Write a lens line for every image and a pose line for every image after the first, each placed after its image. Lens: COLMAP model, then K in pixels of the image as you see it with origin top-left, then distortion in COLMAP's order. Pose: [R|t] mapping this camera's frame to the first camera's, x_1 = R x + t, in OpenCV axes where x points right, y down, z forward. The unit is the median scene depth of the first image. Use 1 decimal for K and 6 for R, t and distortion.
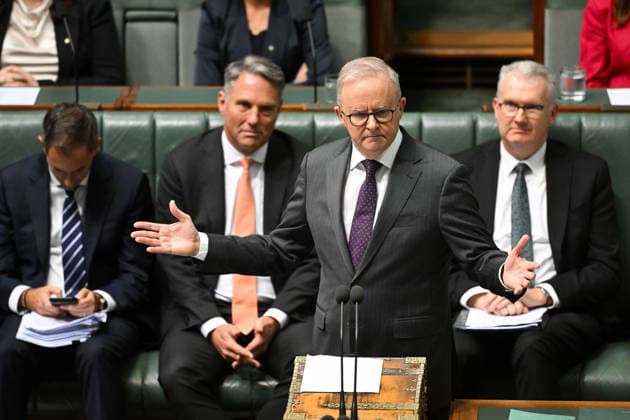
lens RADIAL K [[3838.9, 0, 315.0], [0, 3838.9, 210.0], [0, 0, 1]] dist [-0.246614, -14.535989]
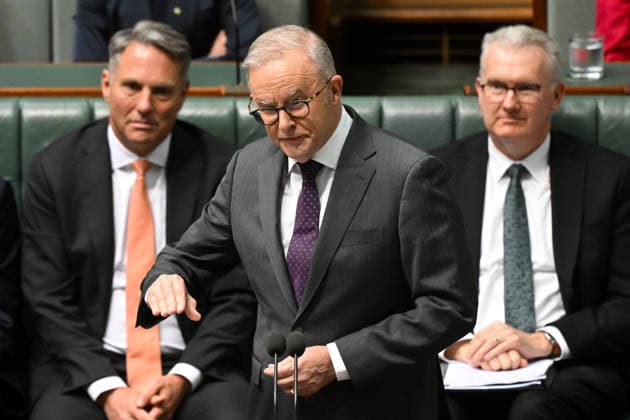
lens RADIAL K [[4634.5, 0, 315.0], [0, 4634.5, 210.0], [0, 0, 1]] dist [-0.556287, 38.908673]
pose [[0.999973, -0.006179, 0.003907, 0.011385], [0.006183, 0.999980, -0.001096, -0.002642], [-0.003900, 0.001120, 0.999992, 0.109081]]
